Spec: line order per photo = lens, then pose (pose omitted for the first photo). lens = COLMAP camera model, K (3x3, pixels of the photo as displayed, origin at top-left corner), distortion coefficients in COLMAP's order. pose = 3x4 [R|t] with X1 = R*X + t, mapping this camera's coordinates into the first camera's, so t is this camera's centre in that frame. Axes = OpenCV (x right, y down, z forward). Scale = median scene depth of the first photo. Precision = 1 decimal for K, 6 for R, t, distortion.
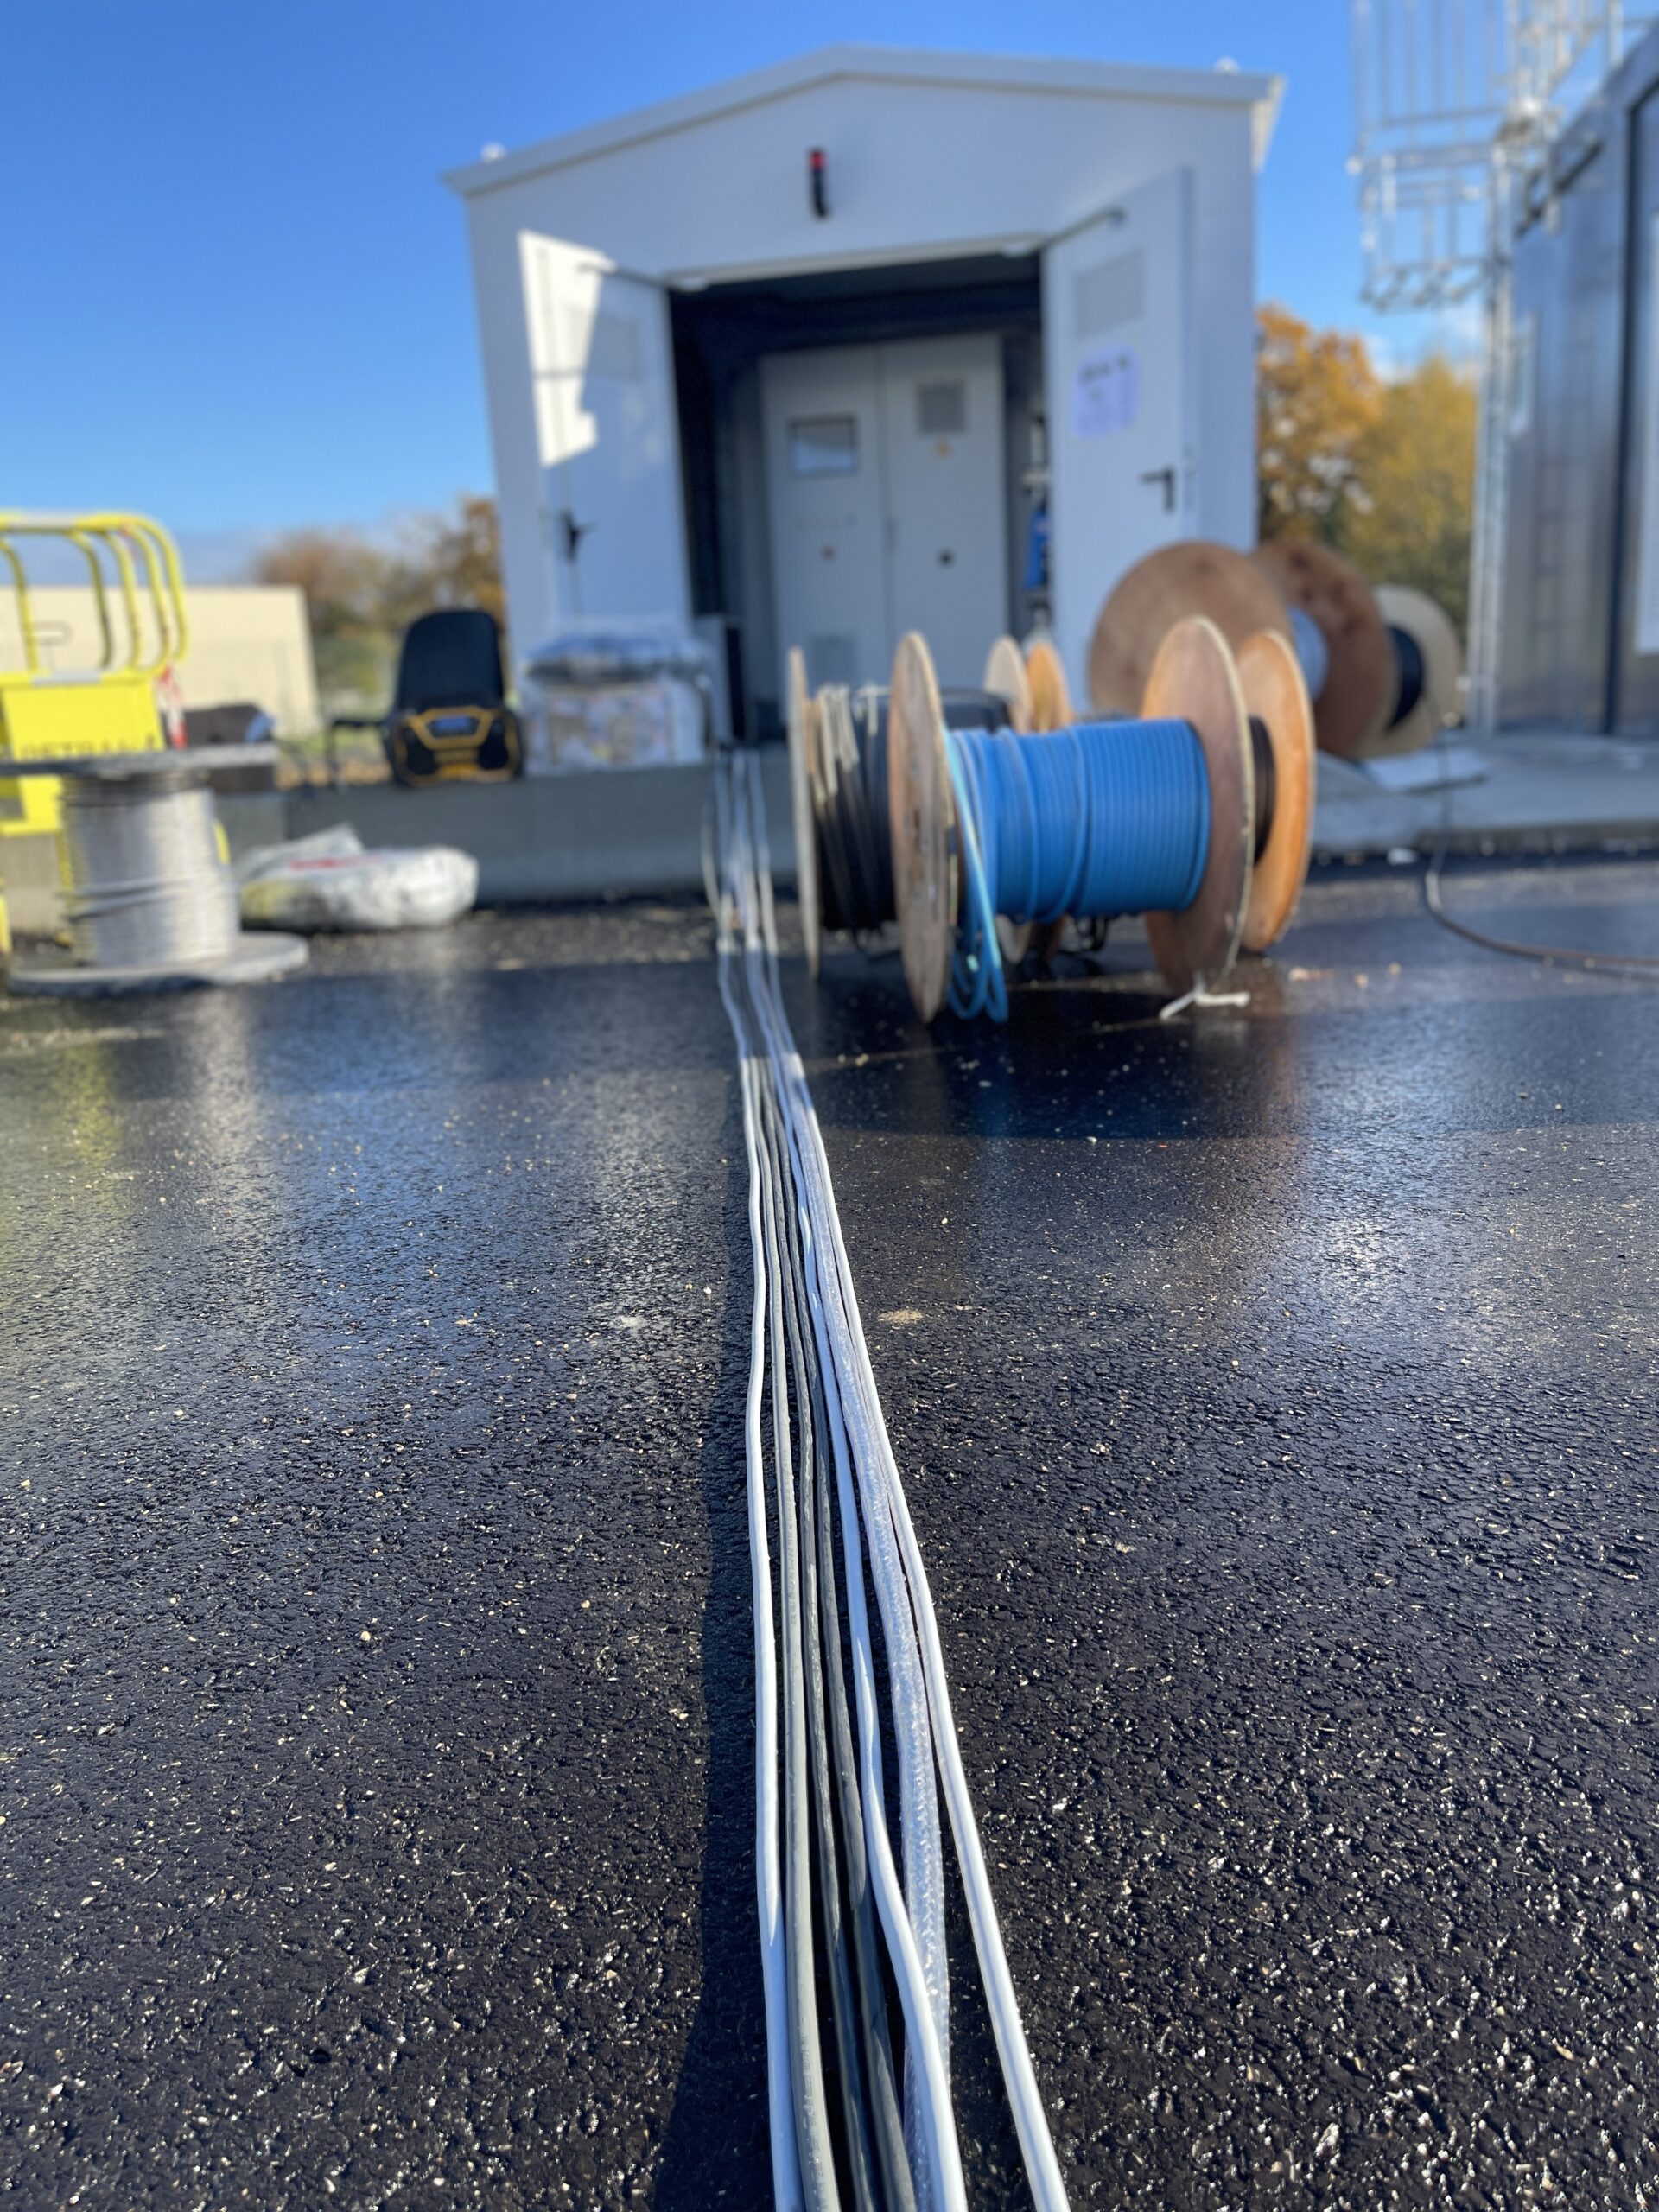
lens RADIAL K [[1643.6, 0, 829.5], [0, 1643.6, 1106.0], [0, 0, 1]] dist [0.089601, -0.105561]
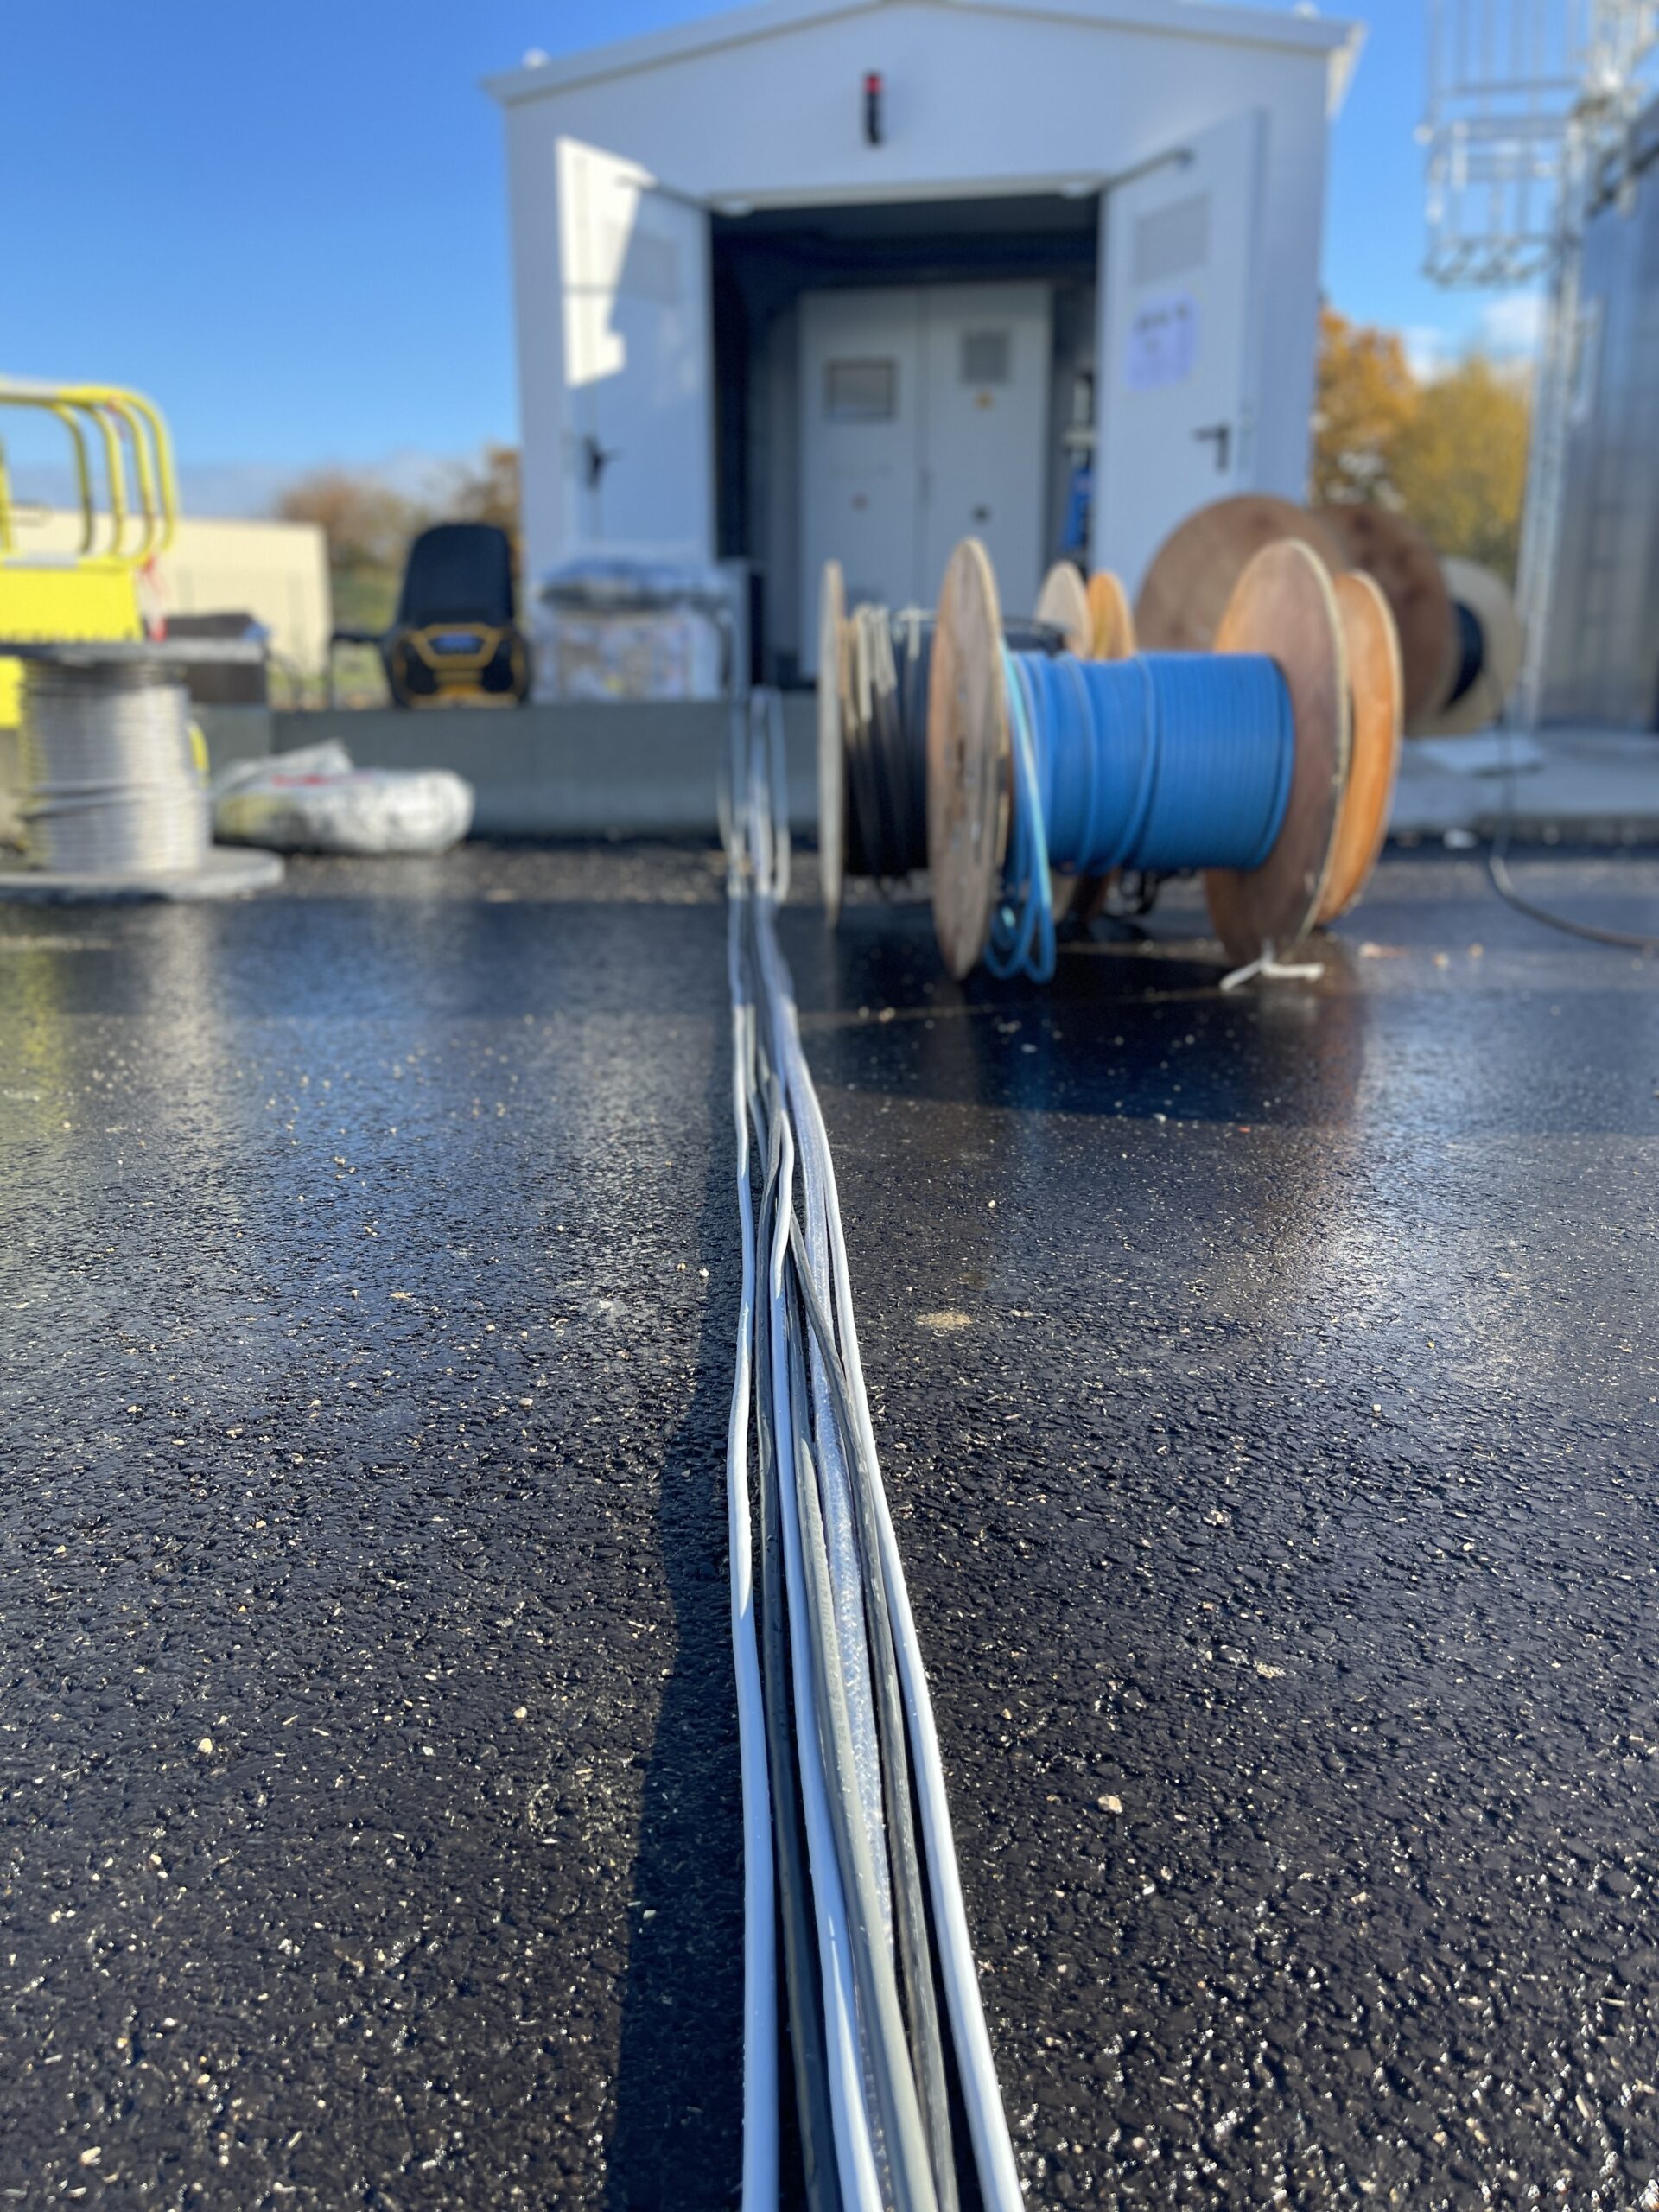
lens RADIAL K [[1666.9, 0, 829.5], [0, 1666.9, 1106.0], [0, 0, 1]] dist [0.077288, -0.088838]
pose [[0.998376, 0.056857, 0.003619, -0.011265], [-0.056912, 0.998225, 0.017571, 0.006719], [-0.002613, -0.017749, 0.999839, 0.099914]]
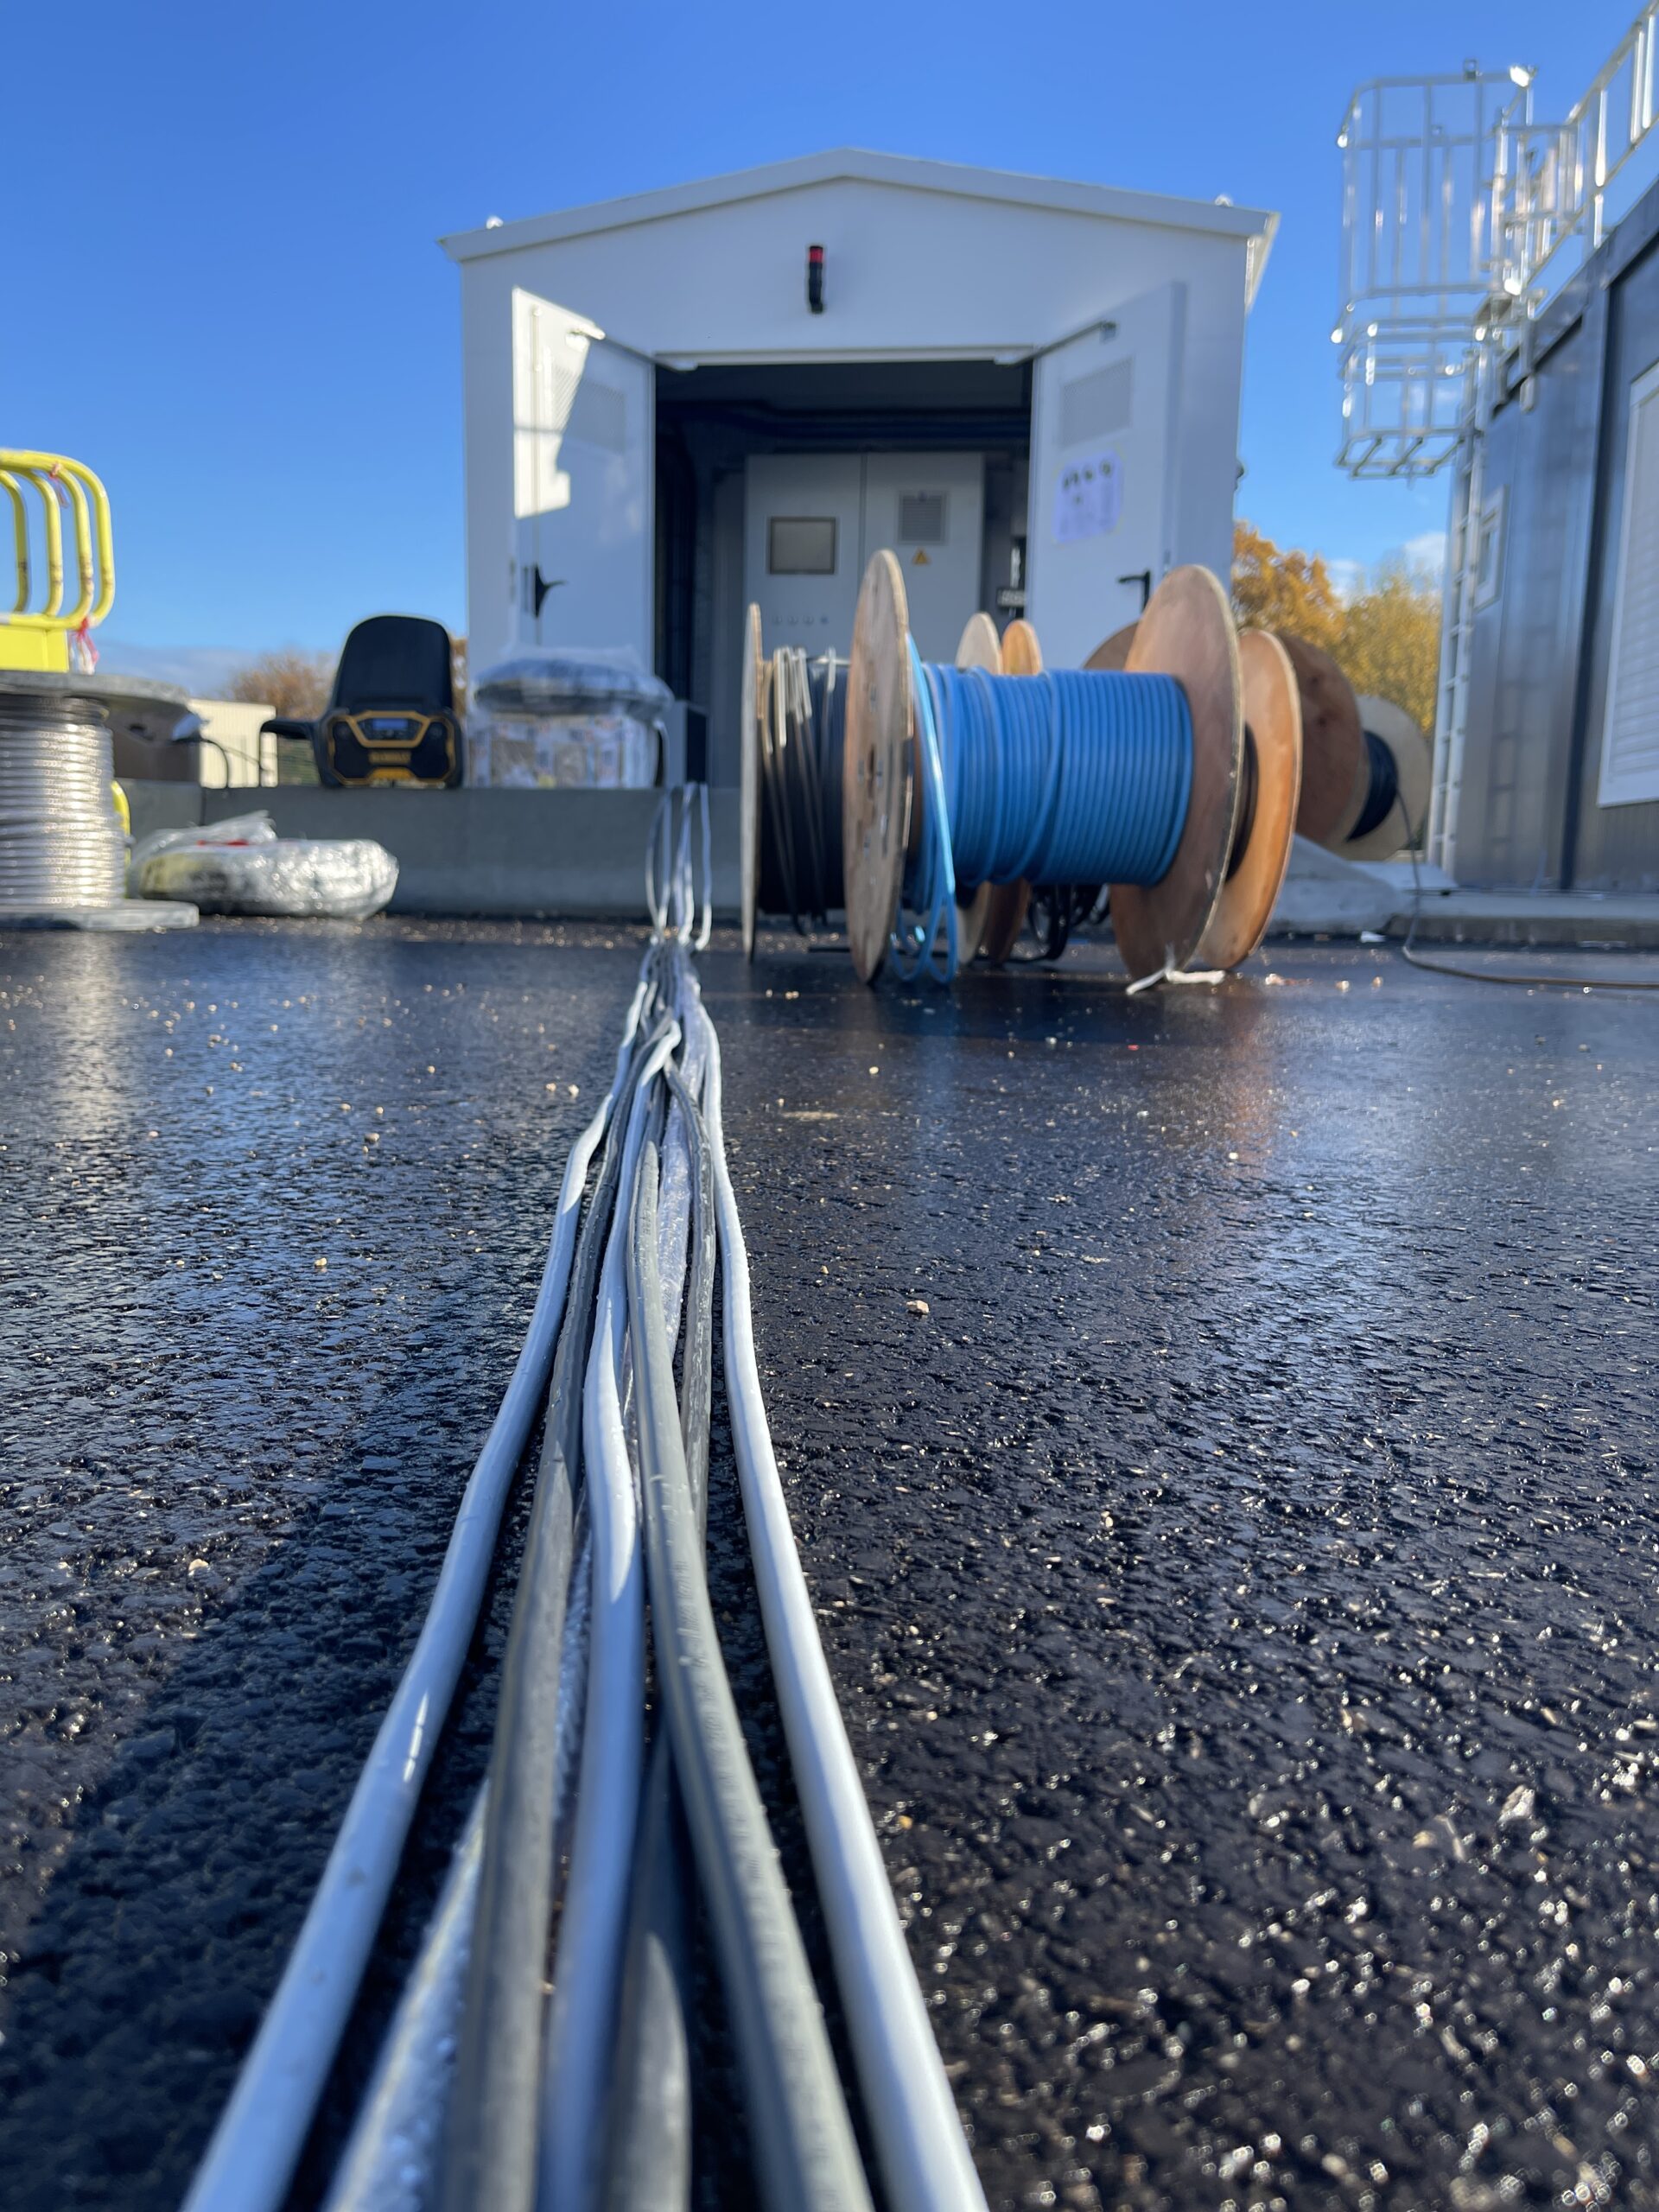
lens RADIAL K [[1674.2, 0, 829.5], [0, 1674.2, 1106.0], [0, 0, 1]] dist [0.070979, -0.080814]
pose [[0.996594, 0.074502, 0.035363, 0.012317], [-0.071527, 0.994304, -0.079018, 0.099055], [-0.041049, 0.076220, 0.996246, 0.103193]]
